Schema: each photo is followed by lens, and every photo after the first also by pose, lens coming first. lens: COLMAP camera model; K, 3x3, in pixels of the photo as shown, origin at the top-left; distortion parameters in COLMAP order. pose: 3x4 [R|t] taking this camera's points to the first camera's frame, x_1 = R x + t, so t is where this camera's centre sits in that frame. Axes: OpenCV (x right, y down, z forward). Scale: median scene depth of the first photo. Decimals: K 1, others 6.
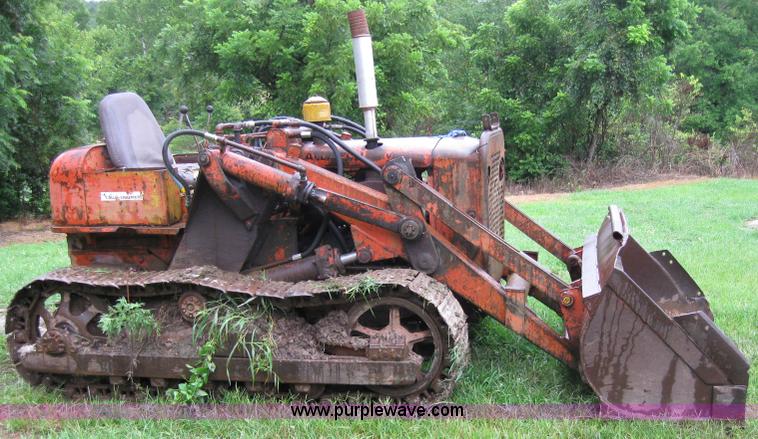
lens RADIAL K [[862.8, 0, 379.1], [0, 862.8, 276.3], [0, 0, 1]] dist [-0.131845, 0.017633]
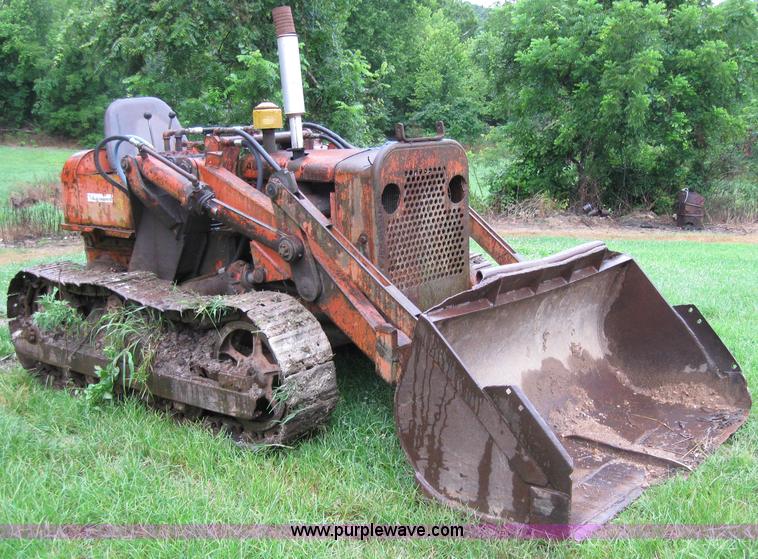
lens RADIAL K [[880.9, 0, 379.0], [0, 880.9, 310.4], [0, 0, 1]] dist [-0.132759, 0.017944]
pose [[0.901066, 0.106148, -0.420491, 0.490160], [-0.097110, 0.994348, 0.042916, -0.038466], [0.422670, 0.002164, 0.906281, 0.198313]]
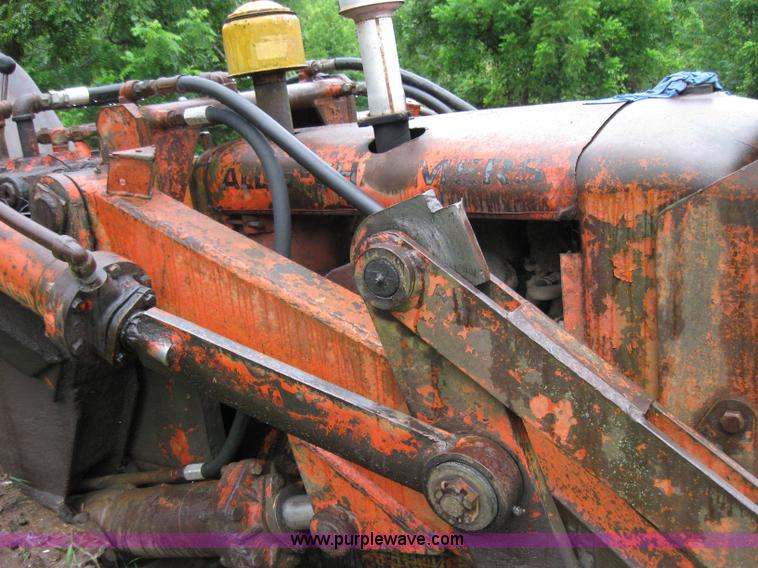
lens RADIAL K [[796.9, 0, 391.6], [0, 796.9, 317.5], [0, 0, 1]] dist [-0.126656, 0.021996]
pose [[0.954743, 0.019183, -0.296812, 0.078168], [0.010245, 0.995205, 0.097274, -0.119594], [0.297255, -0.095913, 0.949968, 0.747696]]
